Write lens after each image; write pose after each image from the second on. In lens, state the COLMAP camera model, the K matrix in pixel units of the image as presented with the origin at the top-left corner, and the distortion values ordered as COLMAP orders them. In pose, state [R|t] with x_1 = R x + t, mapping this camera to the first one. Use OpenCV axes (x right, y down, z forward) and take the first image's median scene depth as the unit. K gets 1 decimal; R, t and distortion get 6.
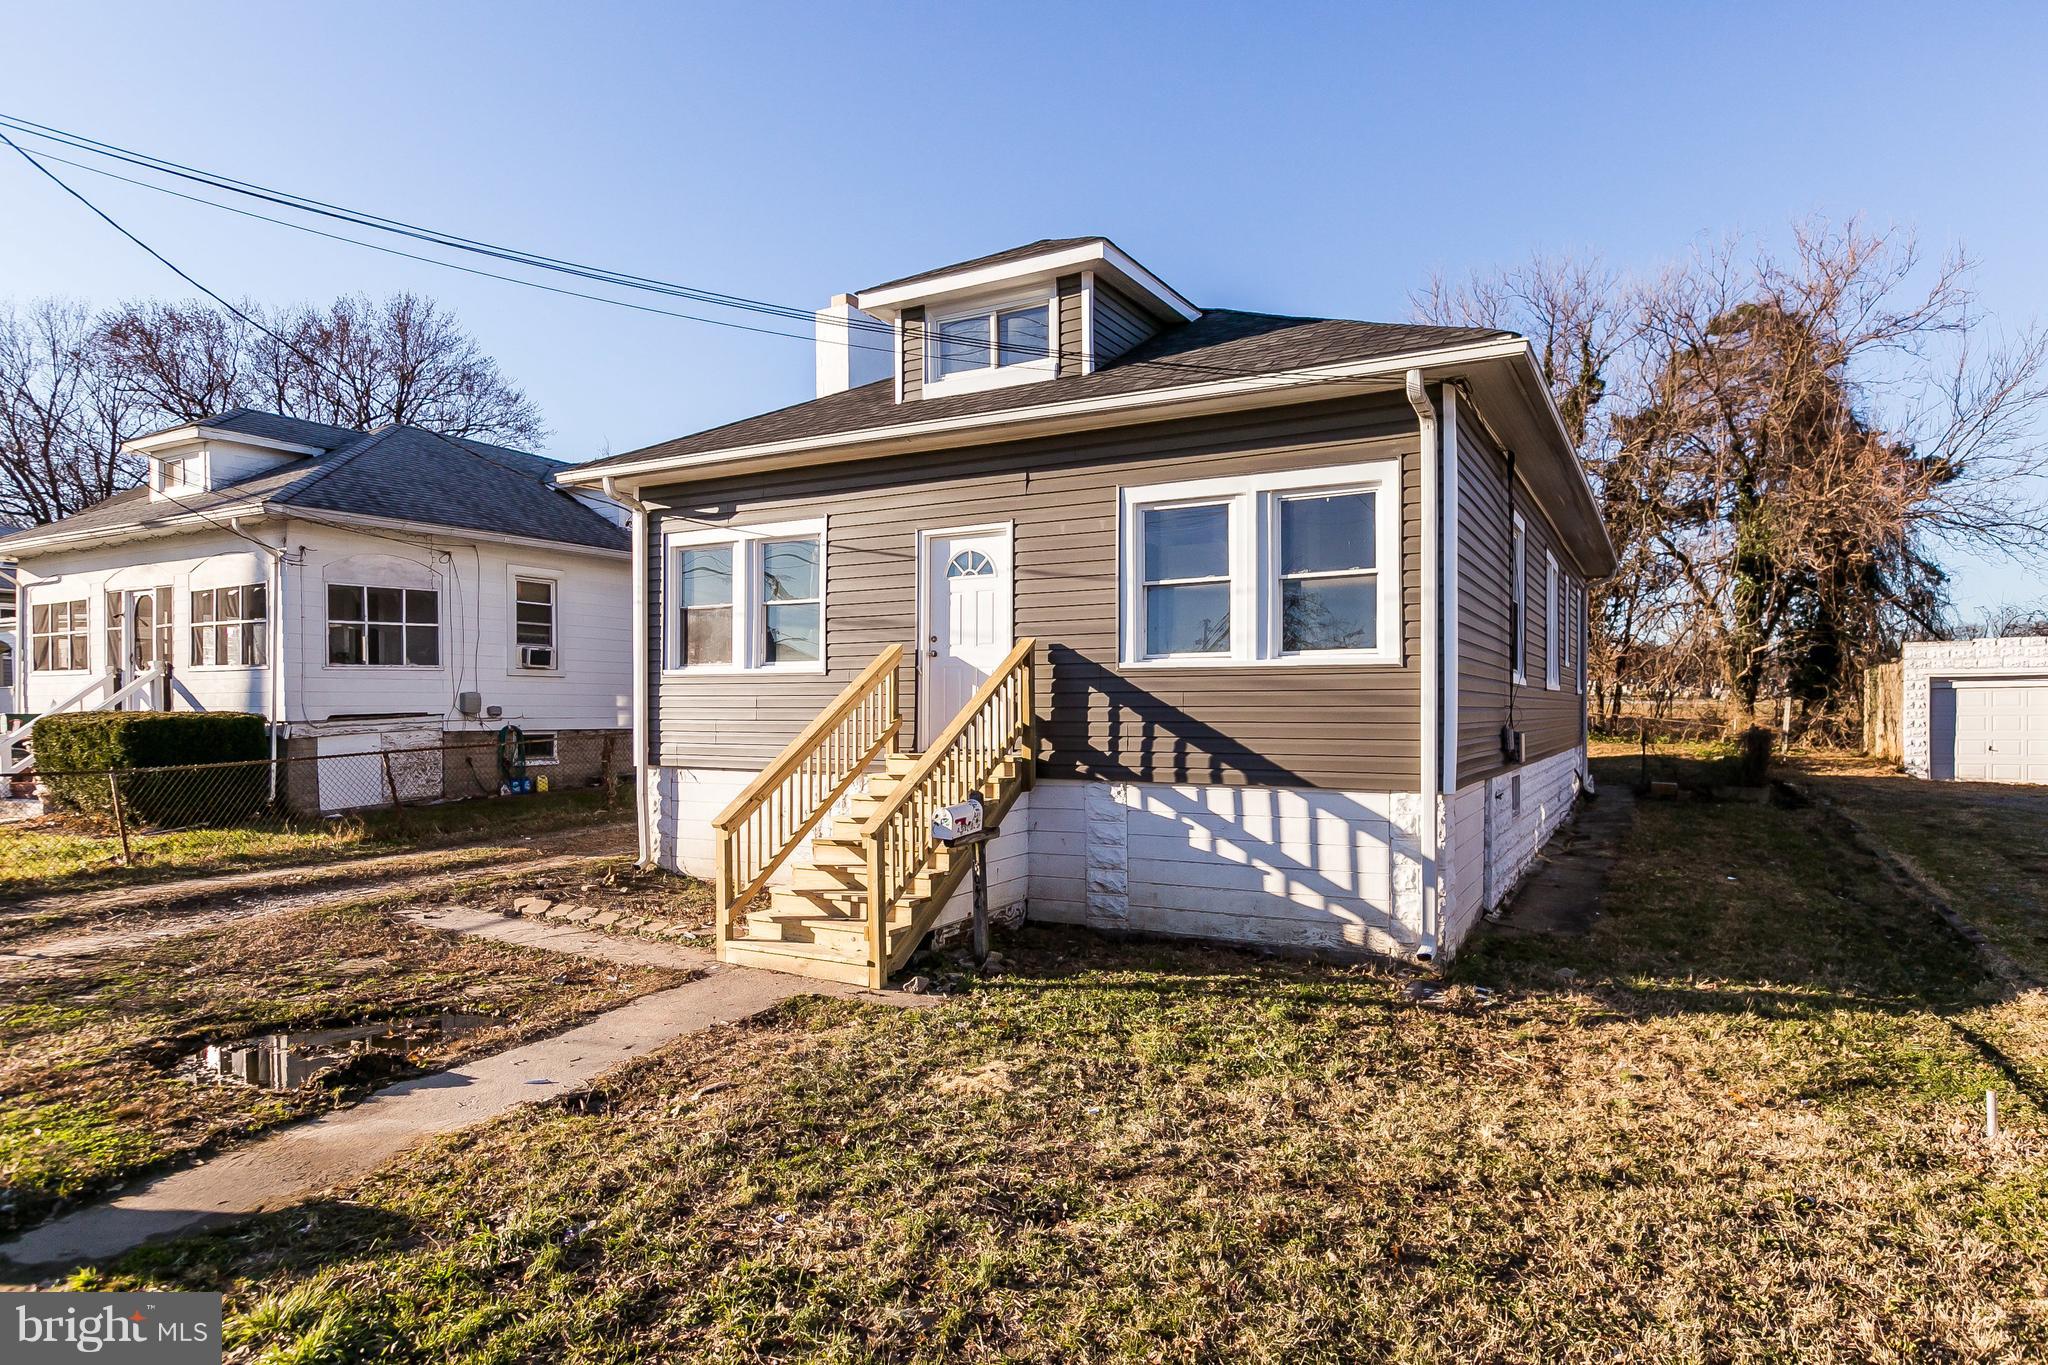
lens RADIAL K [[1158.2, 0, 1022.8], [0, 1158.2, 735.5], [0, 0, 1]] dist [-0.034607, -0.000047]
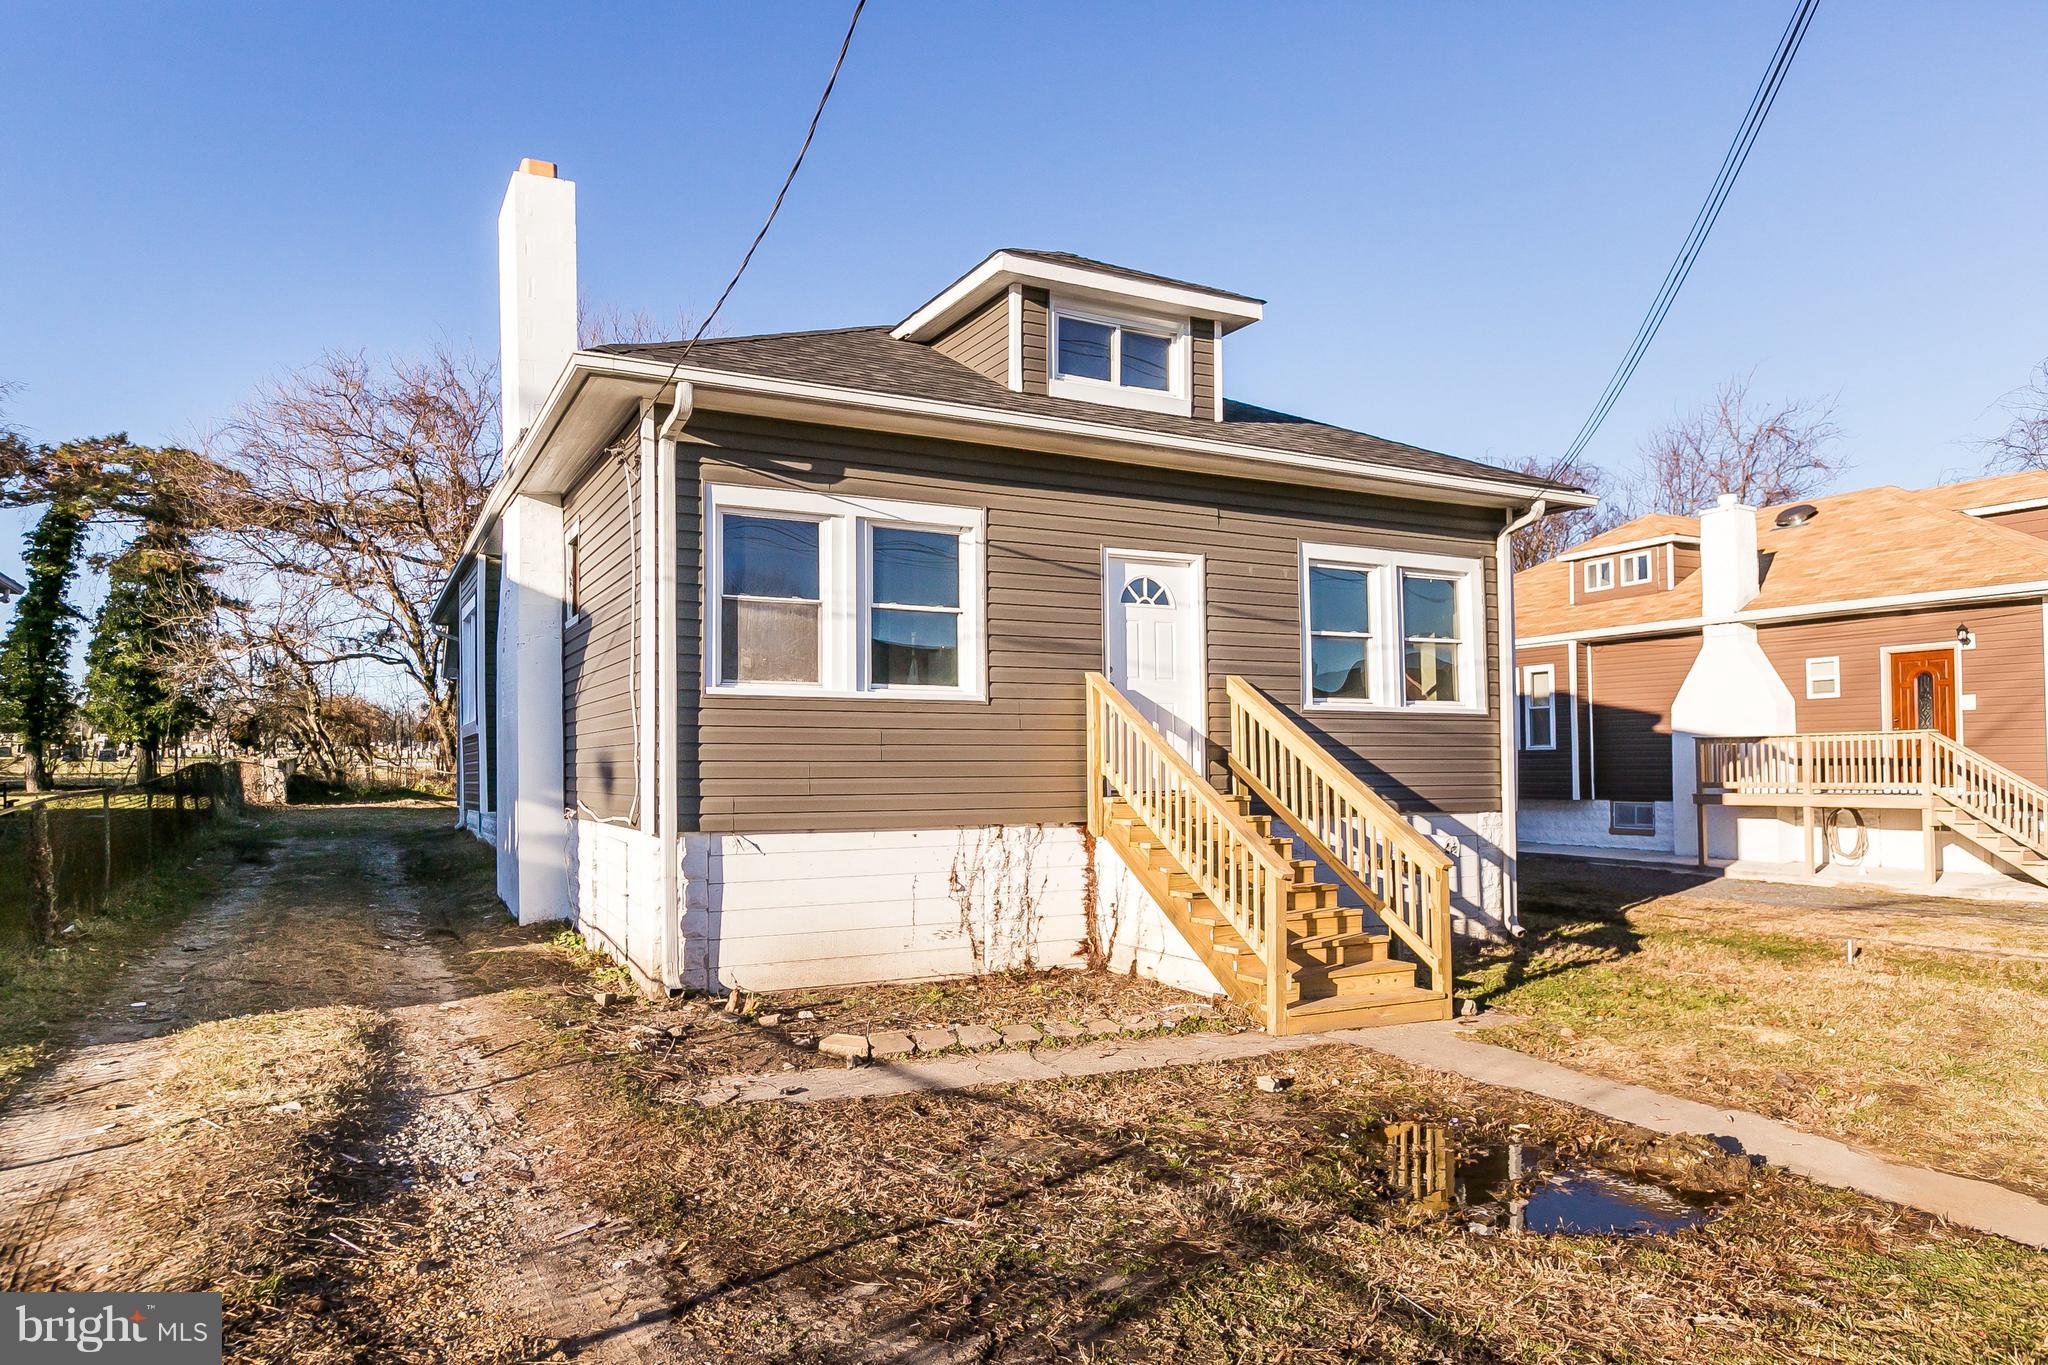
lens RADIAL K [[1263.9, 0, 1024.0], [0, 1263.9, 682.5], [0, 0, 1]] dist [-0.000209, -0.000034]
pose [[0.552055, 0.041945, 0.832752, -0.949654], [0.014593, 0.998095, -0.059947, -0.015030], [-0.833680, 0.045246, 0.550392, 0.524833]]
